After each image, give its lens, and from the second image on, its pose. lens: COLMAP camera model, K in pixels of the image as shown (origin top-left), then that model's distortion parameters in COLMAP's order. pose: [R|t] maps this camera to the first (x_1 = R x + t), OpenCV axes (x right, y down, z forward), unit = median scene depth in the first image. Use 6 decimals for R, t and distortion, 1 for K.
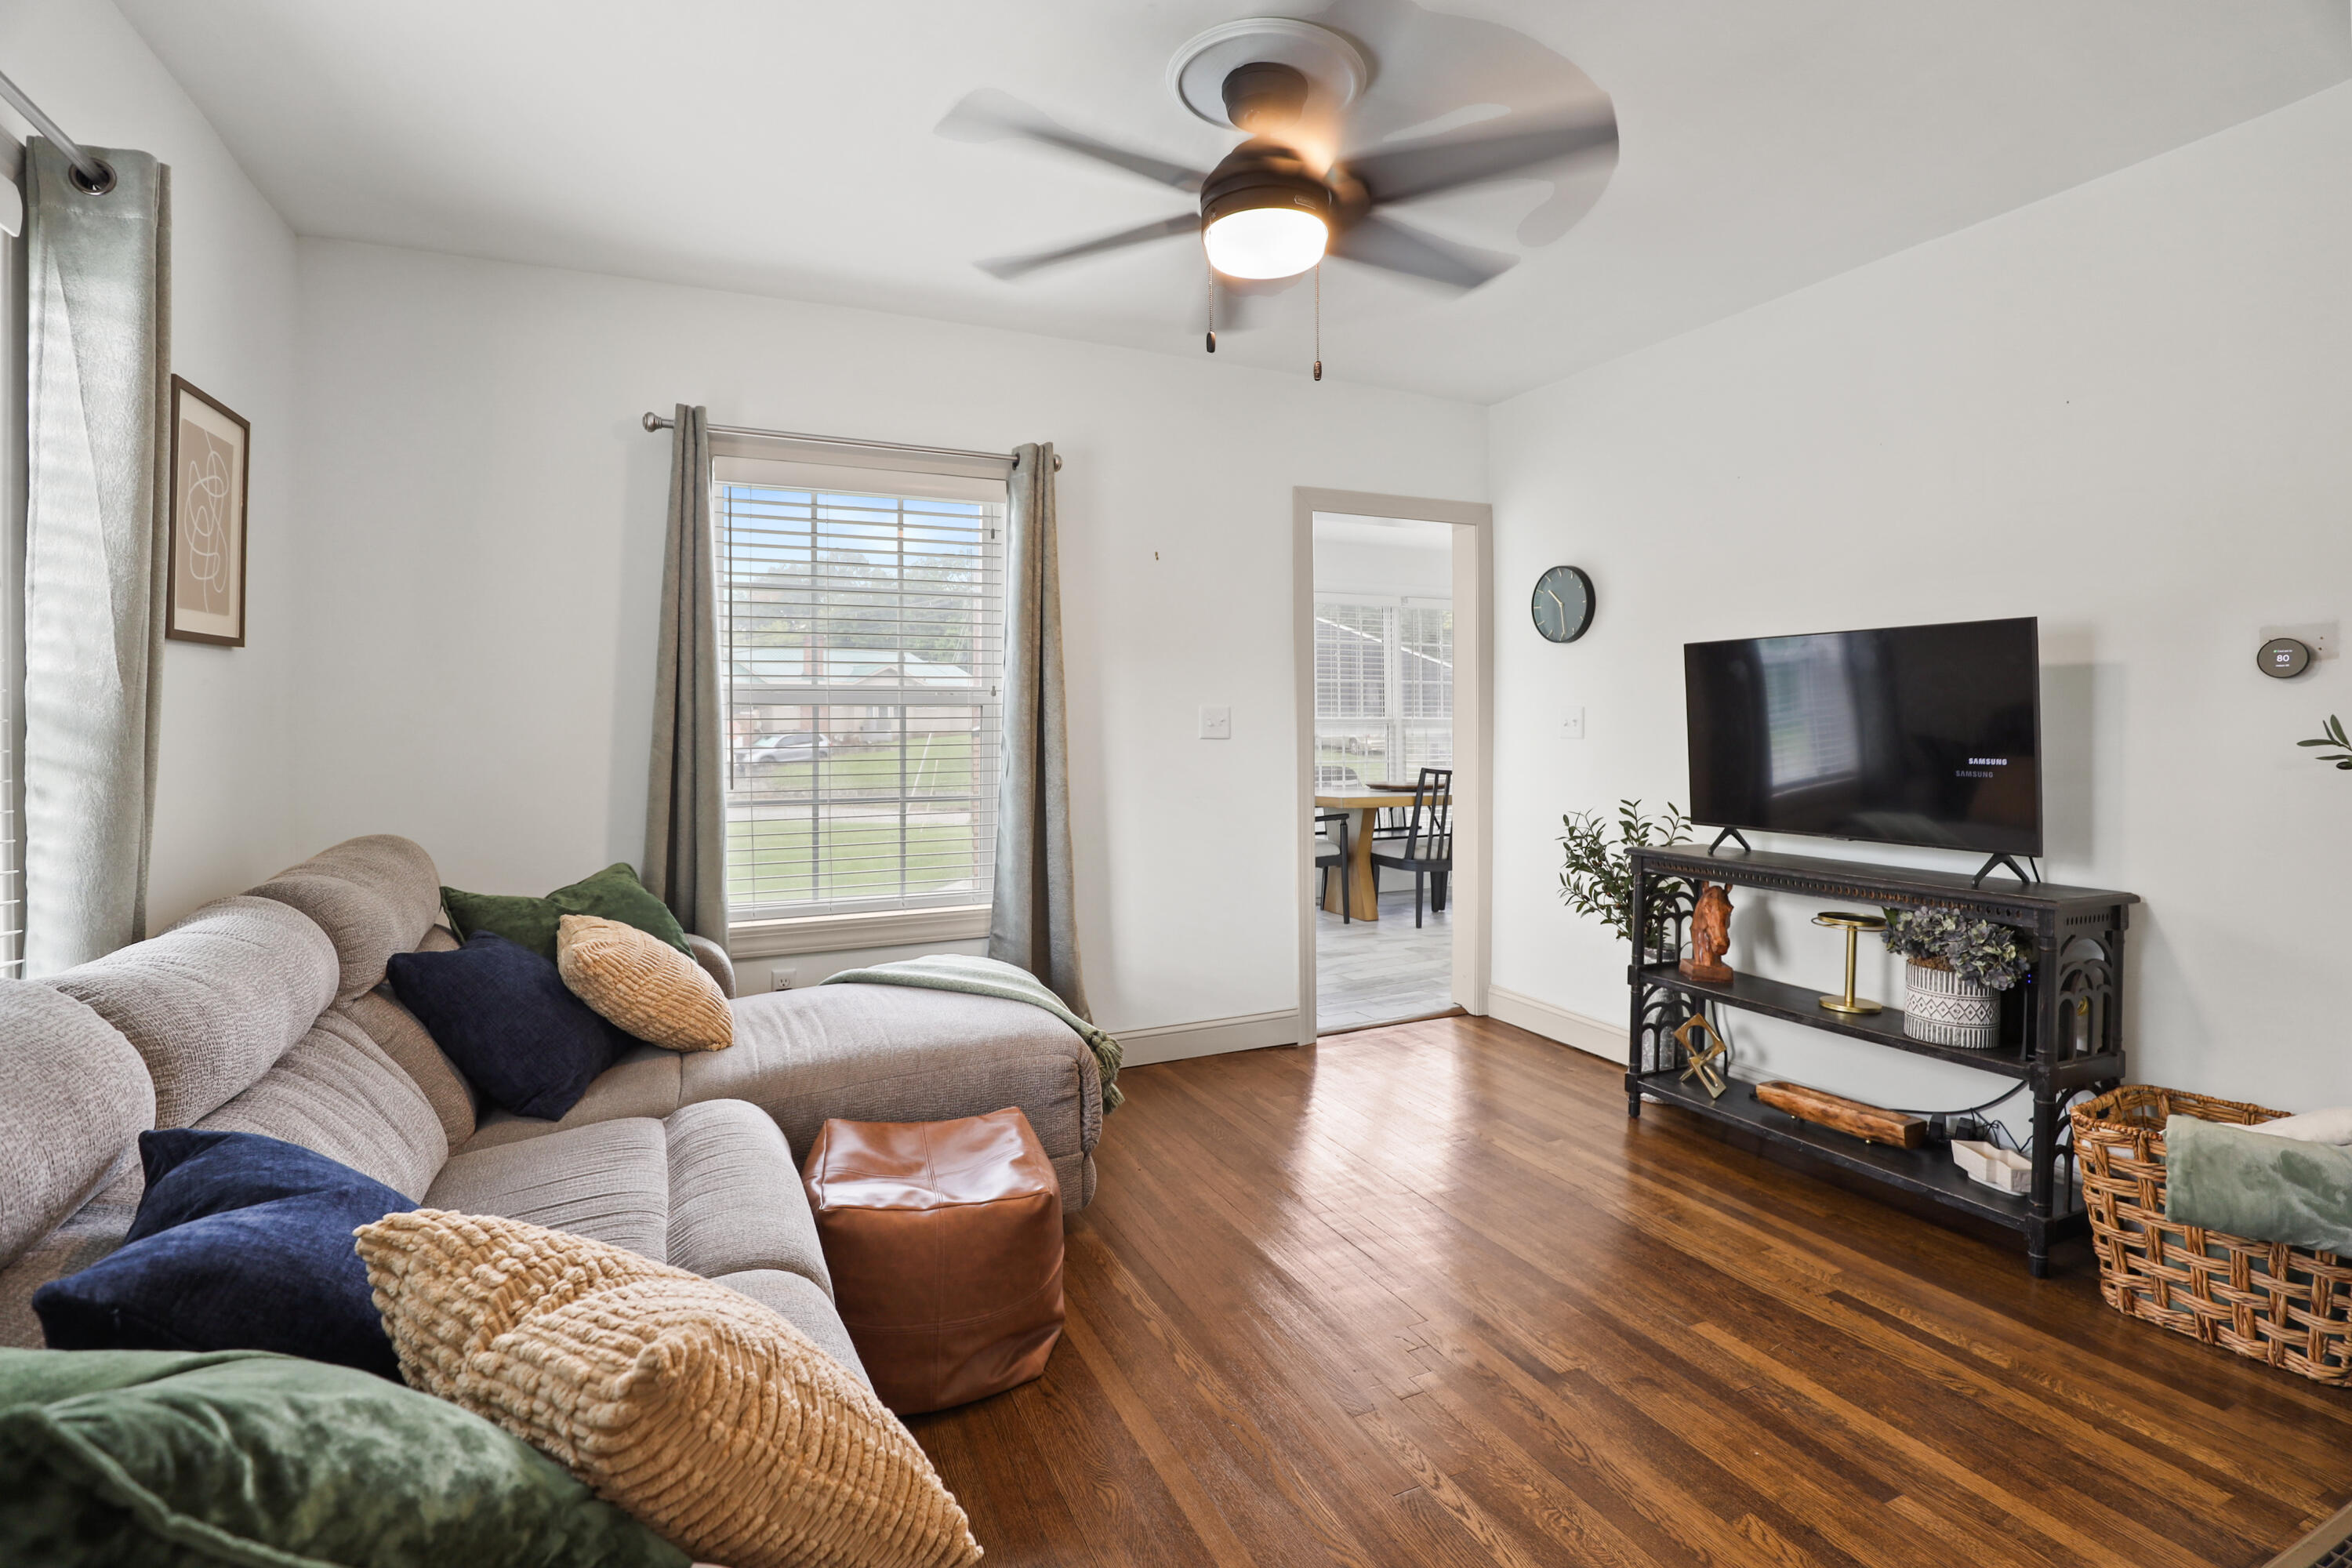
lens RADIAL K [[1089.6, 0, 1176.0], [0, 1089.6, 784.0], [0, 0, 1]] dist [-0.002860, 0.000027]
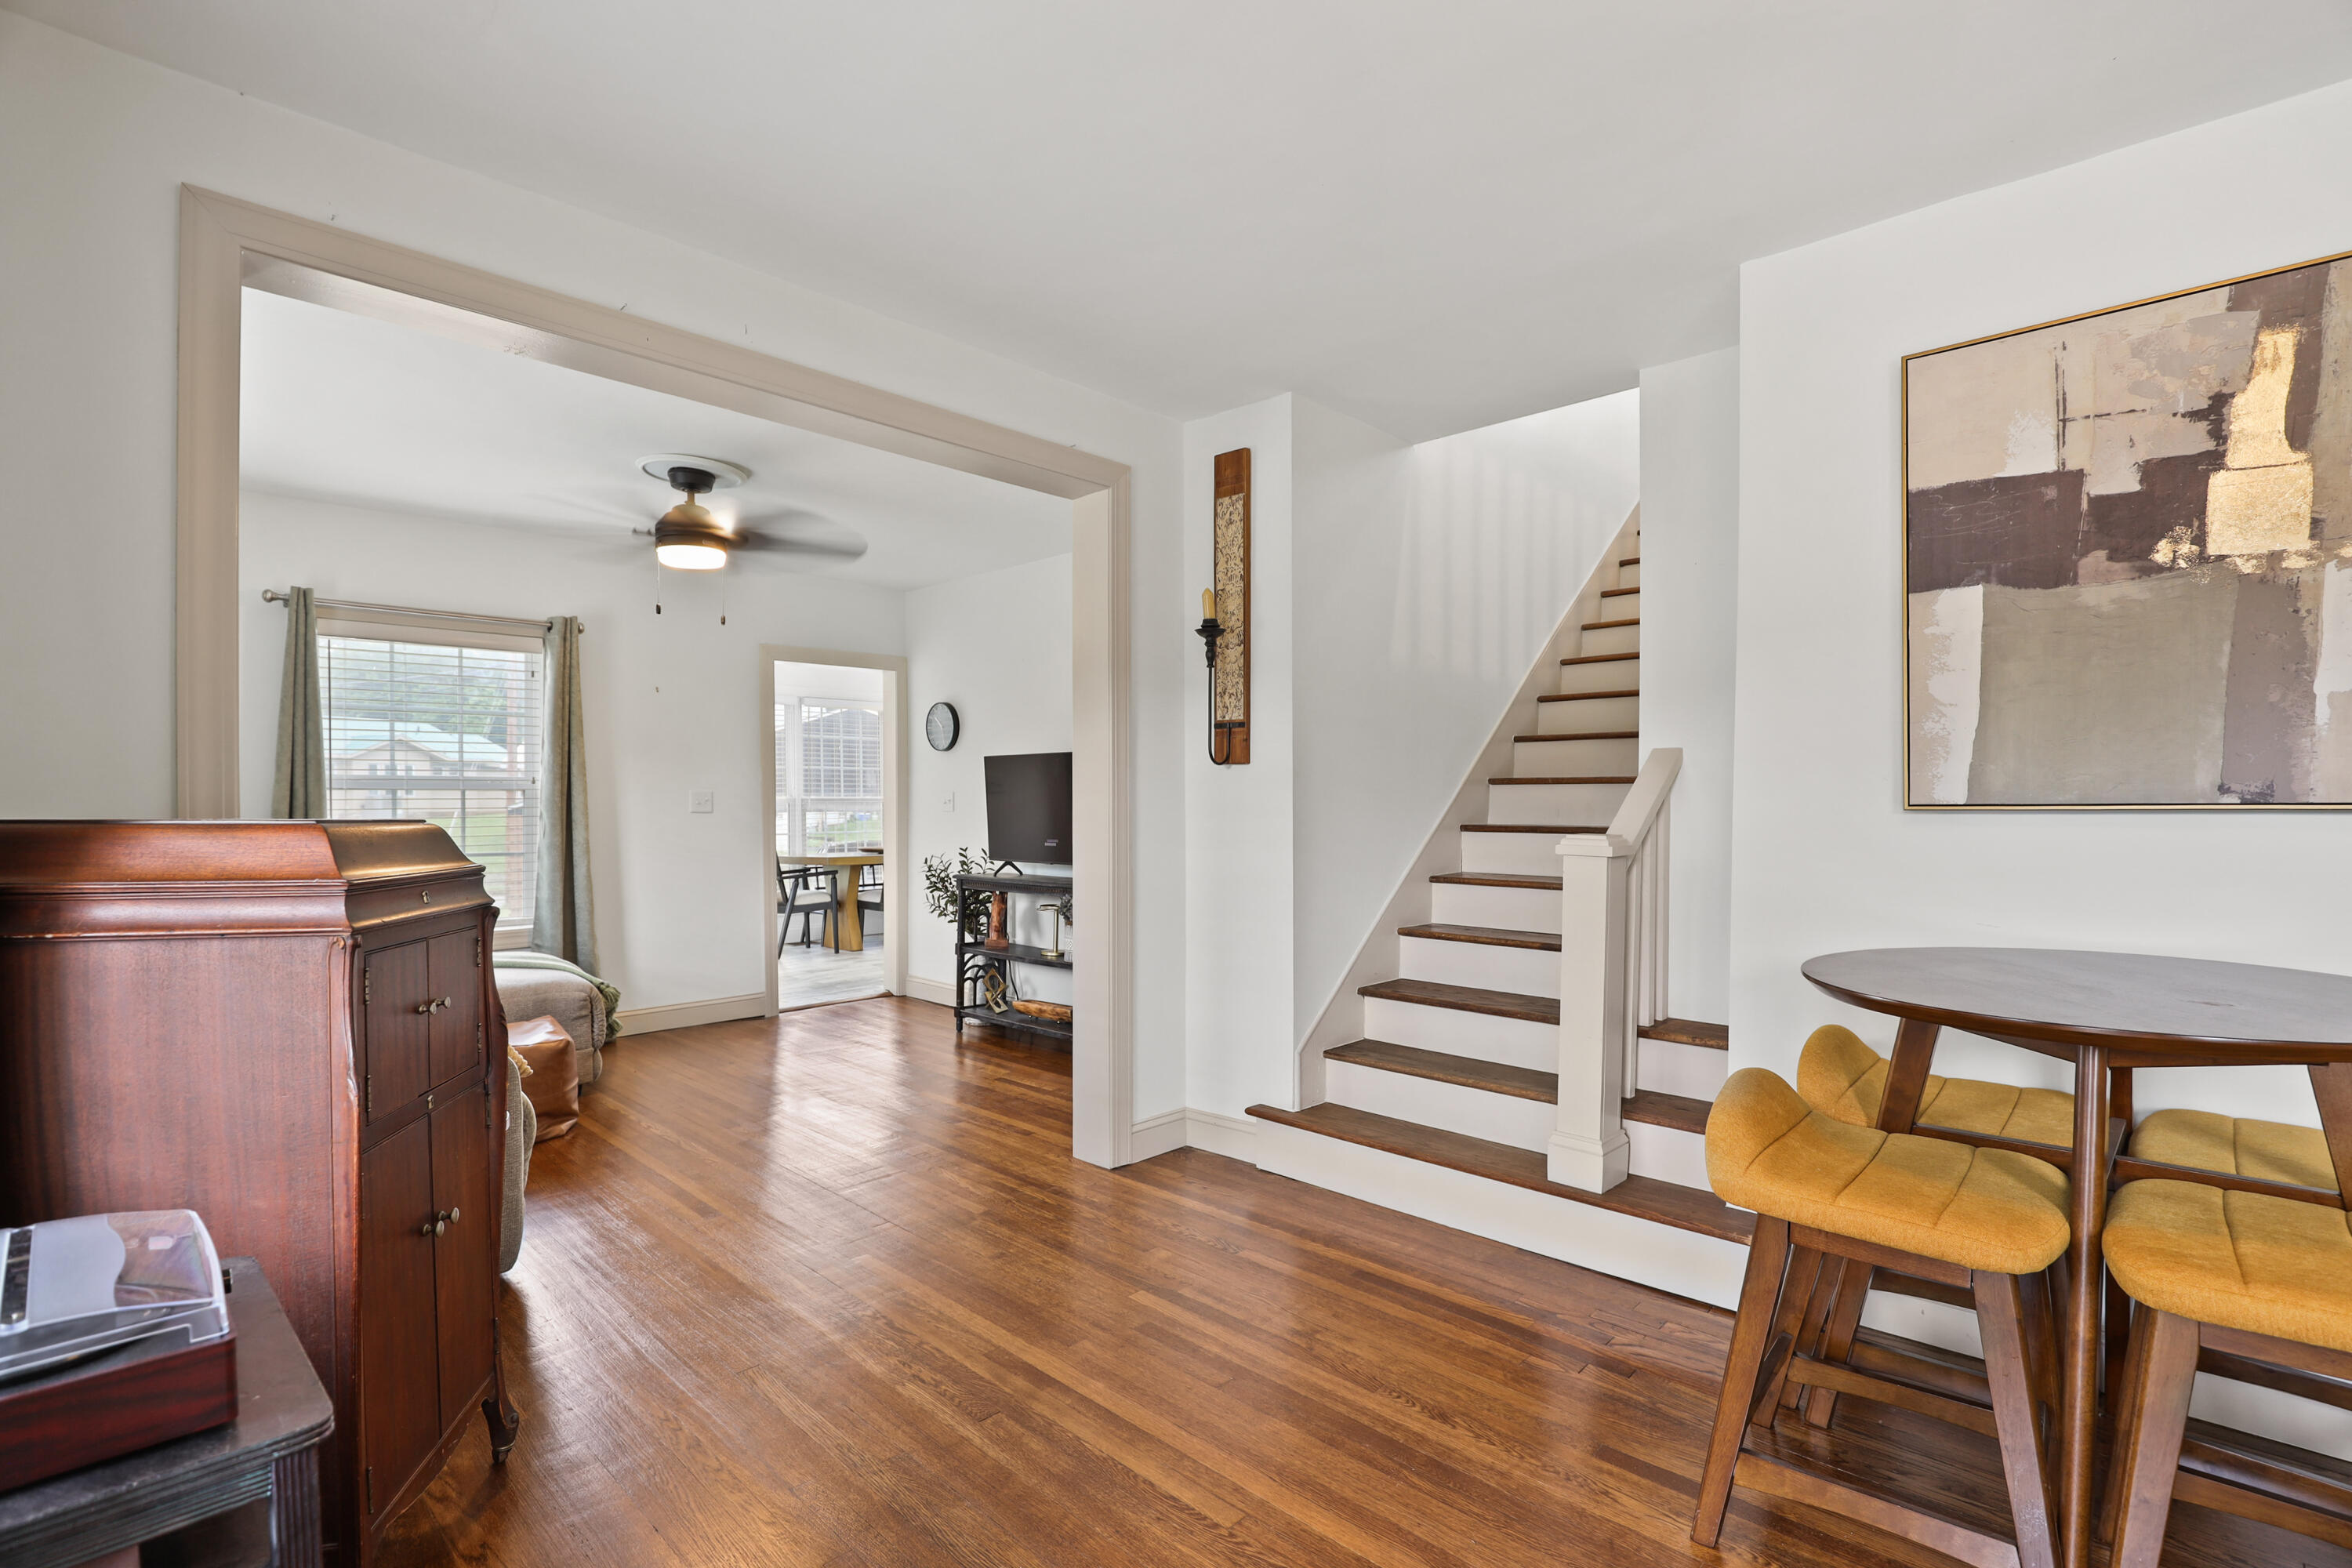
lens RADIAL K [[1084.8, 0, 1170.3], [0, 1084.8, 831.9], [0, 0, 1]] dist [-0.021217, -0.000354]
pose [[0.932475, -0.009517, 0.361108, 0.115008], [0.019550, 0.999517, -0.024141, 0.038373], [-0.360704, 0.029571, 0.932211, -0.700066]]
